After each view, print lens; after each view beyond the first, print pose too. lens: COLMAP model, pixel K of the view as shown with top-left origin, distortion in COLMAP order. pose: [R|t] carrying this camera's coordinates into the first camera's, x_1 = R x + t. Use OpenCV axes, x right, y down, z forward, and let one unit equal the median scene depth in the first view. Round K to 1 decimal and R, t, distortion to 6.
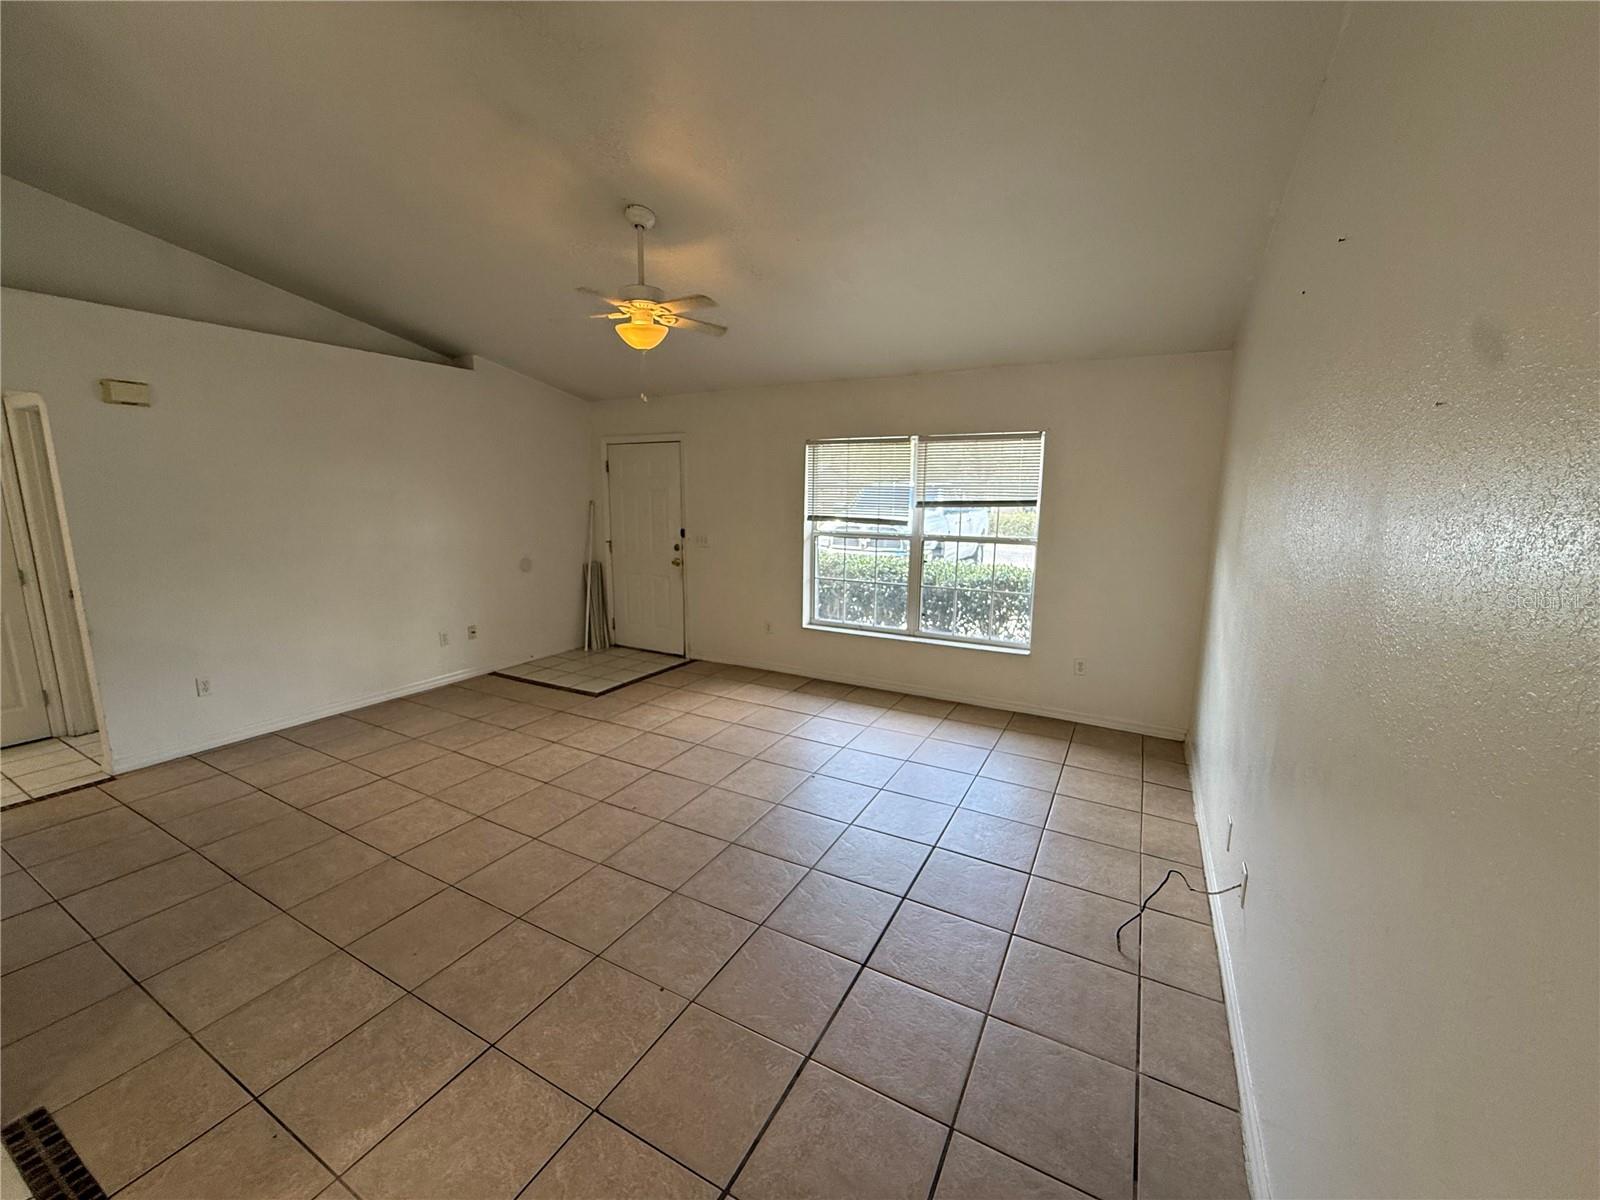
lens RADIAL K [[634.8, 0, 795.7], [0, 634.8, 608.7], [0, 0, 1]] dist [-0.001877, -0.000809]
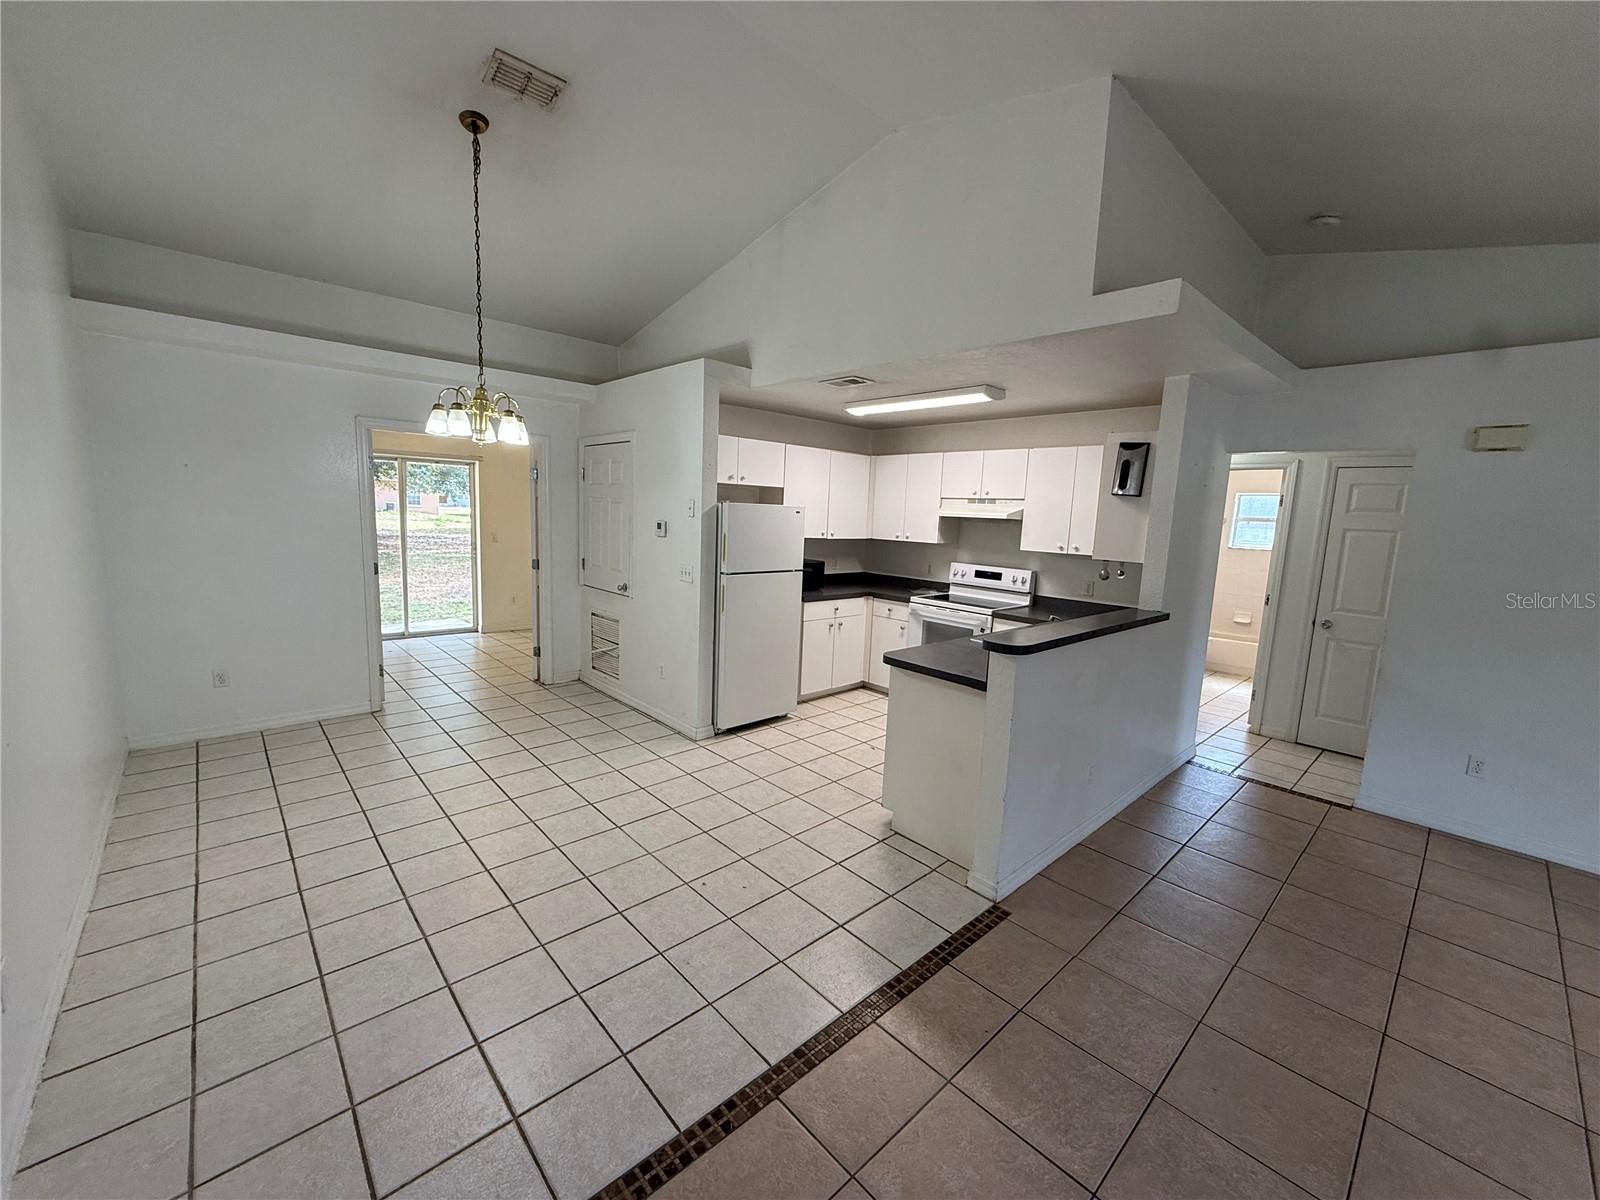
lens RADIAL K [[634.8, 0, 792.3], [0, 634.8, 599.5], [0, 0, 1]] dist [-0.001877, -0.000809]
pose [[-0.335467, 0.106724, -0.935987, 0.131065], [-0.210723, 0.959886, 0.184974, -0.046487], [0.918182, 0.259287, -0.299521, 0.268247]]
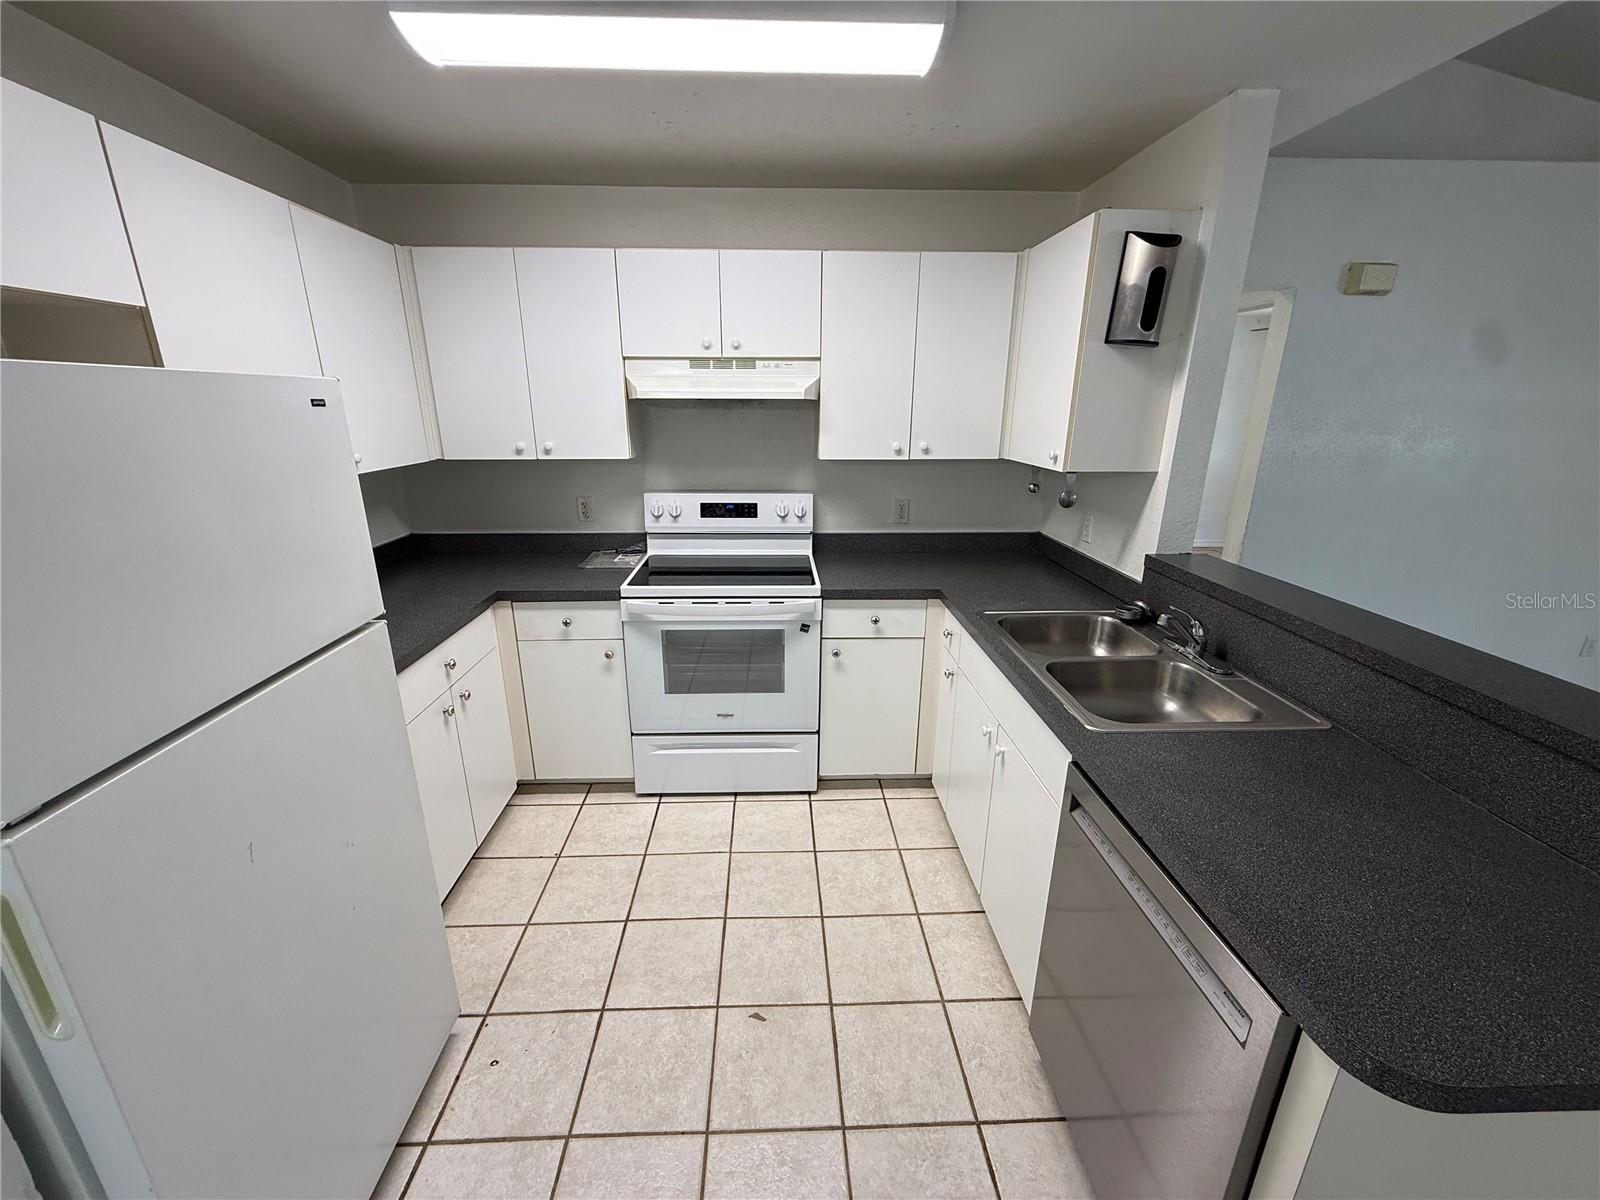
lens RADIAL K [[634.8, 0, 795.5], [0, 634.8, 597.3], [0, 0, 1]] dist [-0.001877, -0.000809]
pose [[0.507165, 0.245589, -0.826118, -0.483955], [-0.153609, 0.968951, 0.193748, 0.000035], [0.848050, 0.028637, 0.529142, -0.017403]]
